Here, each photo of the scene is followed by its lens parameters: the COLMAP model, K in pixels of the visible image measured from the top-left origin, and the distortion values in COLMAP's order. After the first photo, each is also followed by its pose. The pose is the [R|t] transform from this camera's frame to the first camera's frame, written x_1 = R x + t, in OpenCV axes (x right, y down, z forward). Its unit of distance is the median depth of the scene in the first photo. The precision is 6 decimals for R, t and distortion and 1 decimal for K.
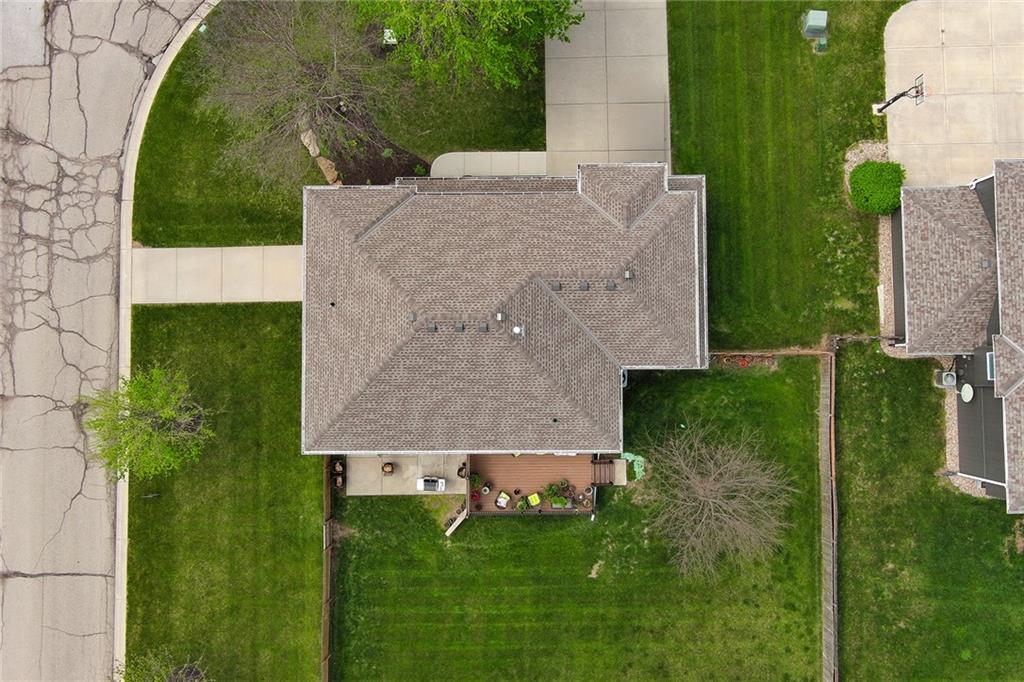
lens RADIAL K [[917.2, 0, 498.9], [0, 917.2, 323.9], [0, 0, 1]] dist [0.010296, -0.012158]
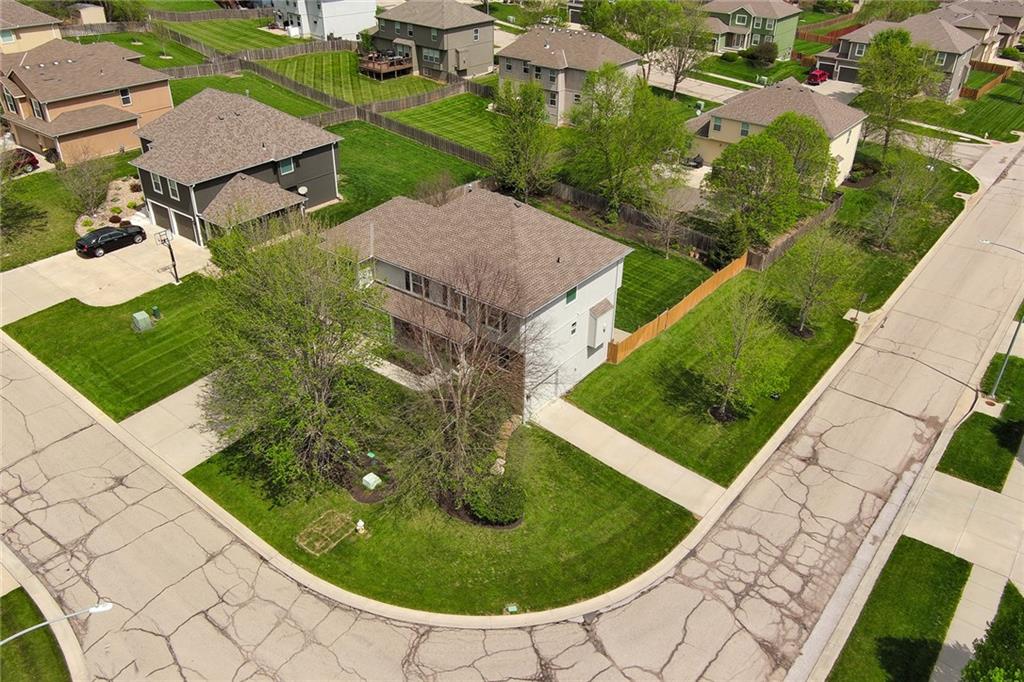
lens RADIAL K [[805.4, 0, 512.0], [0, 805.4, 341.0], [0, 0, 1]] dist [0.005165, -0.003282]
pose [[-0.786824, -0.315630, 0.530364, -0.666118], [0.615943, -0.347258, 0.707125, -0.795723], [-0.039017, 0.883057, 0.467641, 0.444267]]
